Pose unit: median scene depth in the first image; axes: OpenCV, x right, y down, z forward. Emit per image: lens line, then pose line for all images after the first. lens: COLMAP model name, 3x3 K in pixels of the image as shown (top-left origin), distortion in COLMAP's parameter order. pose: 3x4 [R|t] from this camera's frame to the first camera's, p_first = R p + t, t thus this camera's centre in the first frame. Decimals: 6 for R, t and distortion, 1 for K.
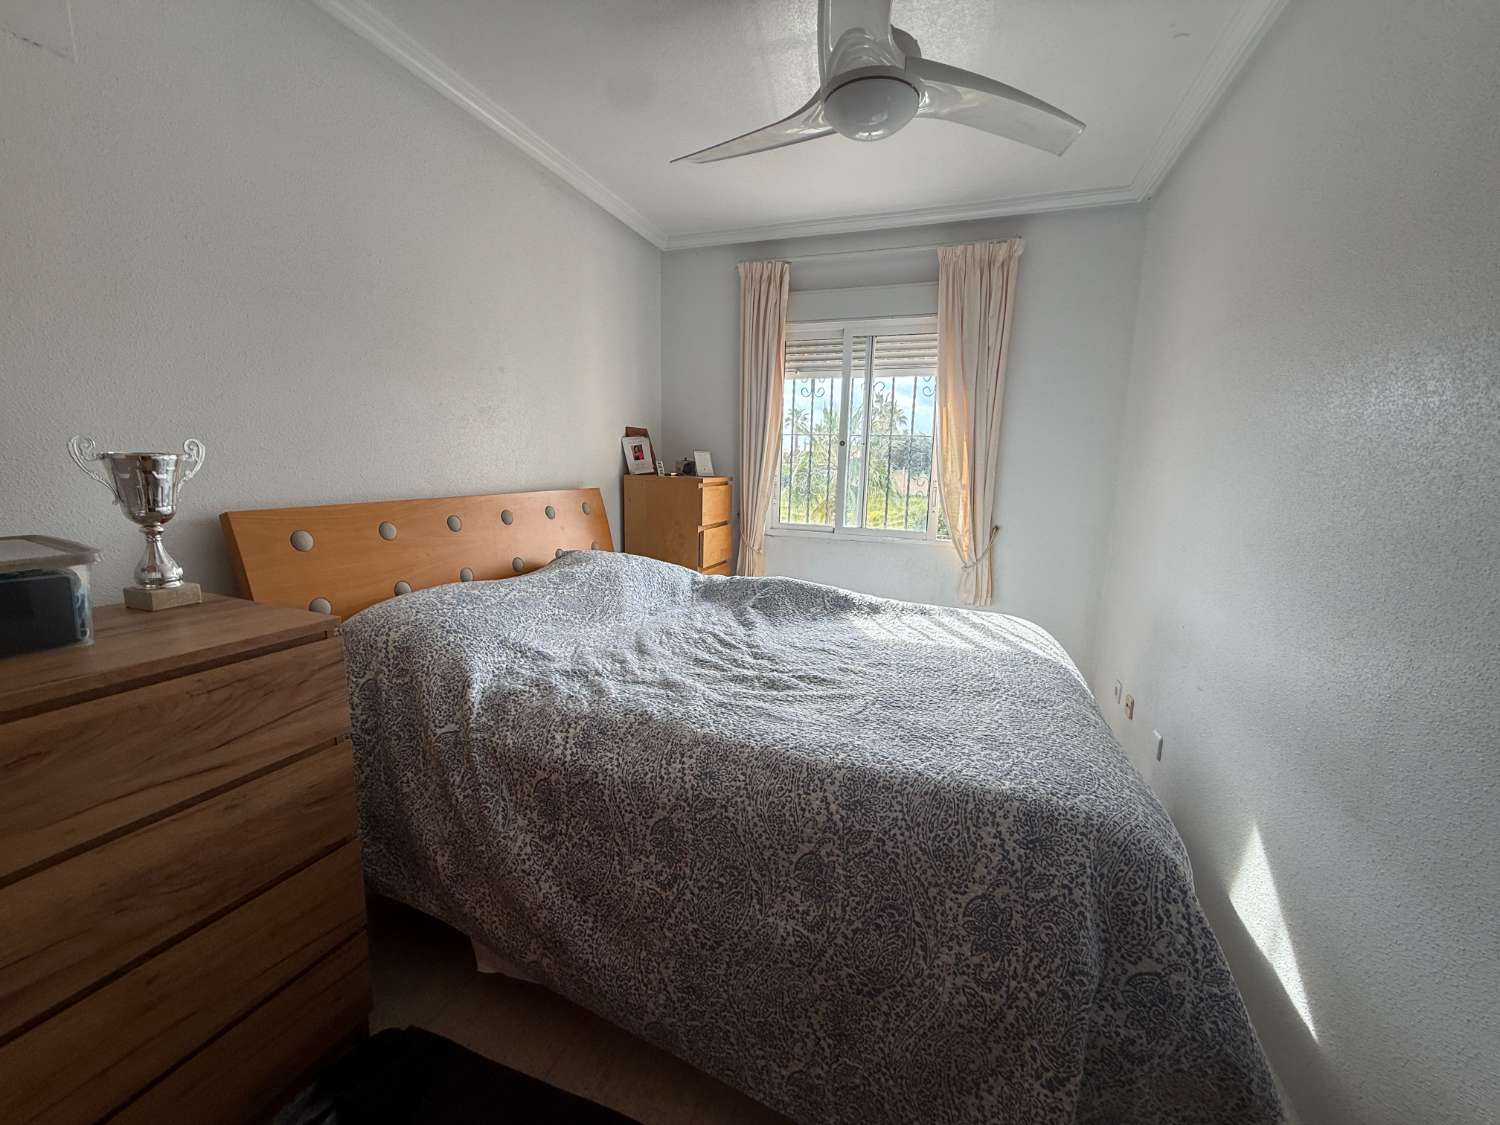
lens RADIAL K [[595.6, 0, 745.9], [0, 595.6, 561.7], [0, 0, 1]] dist [0.000875, 0.000002]
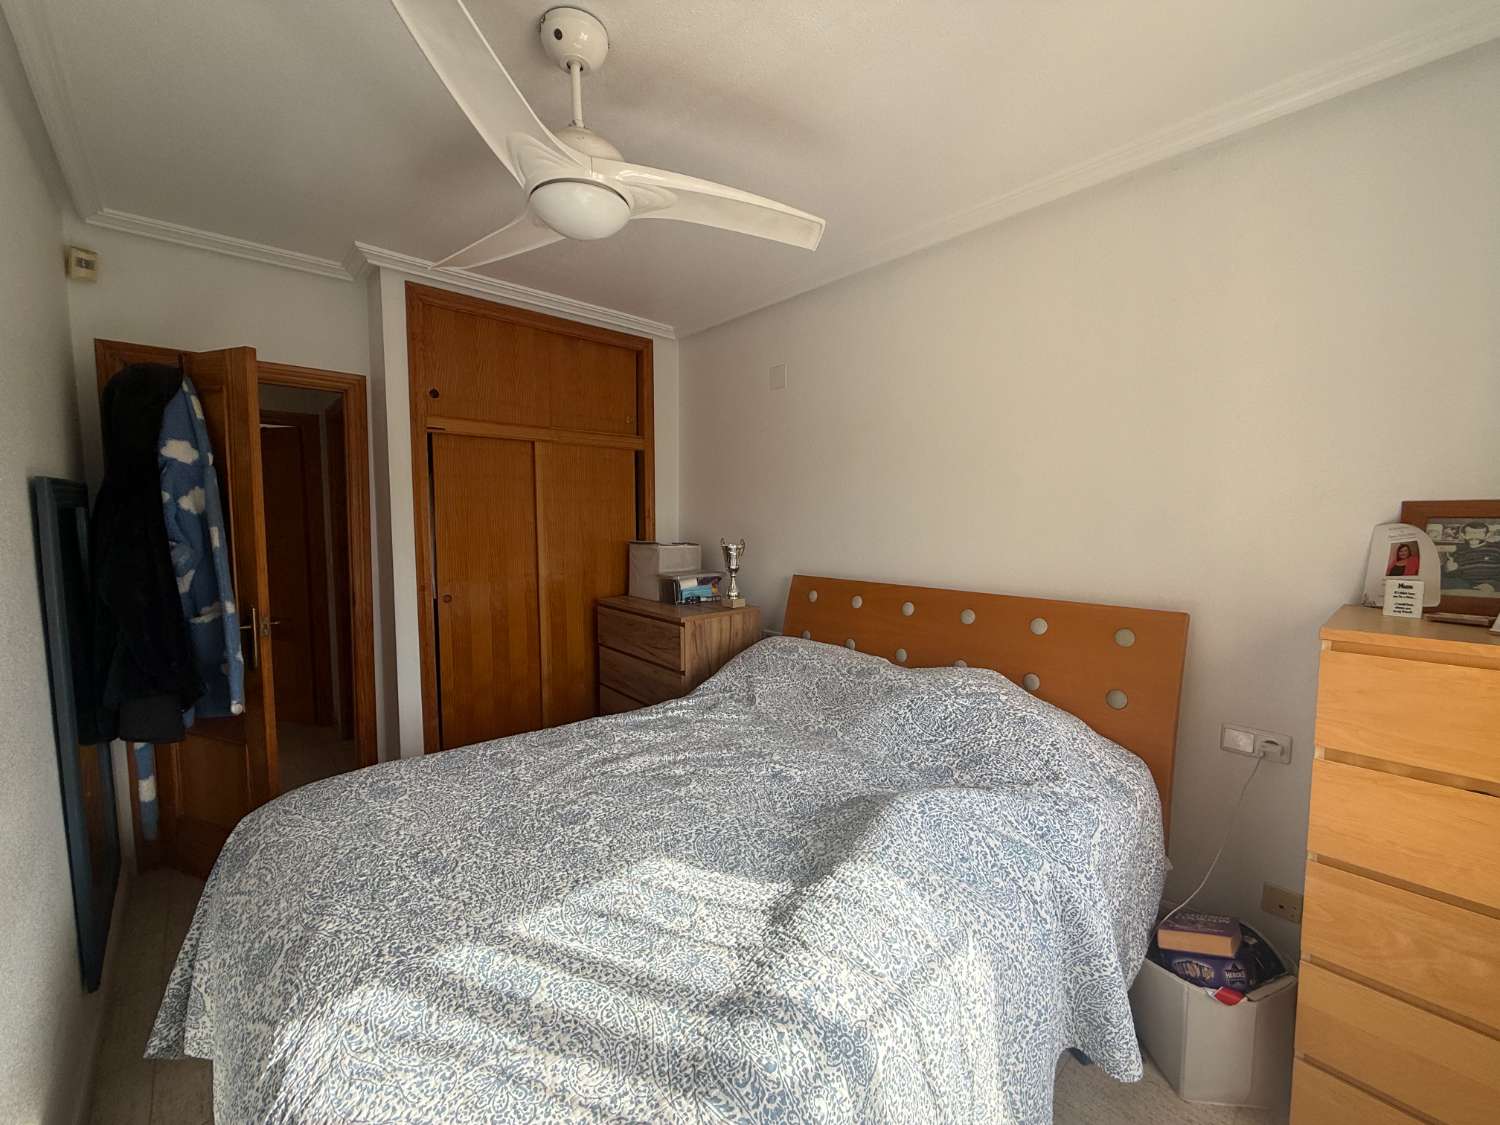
lens RADIAL K [[595.6, 0, 745.9], [0, 595.6, 561.7], [0, 0, 1]] dist [0.000875, 0.000002]
pose [[-0.484160, 0.043316, -0.873907, 0.708136], [-0.158615, 0.977881, 0.136346, -0.275890], [0.860483, 0.204628, -0.466580, 1.327378]]
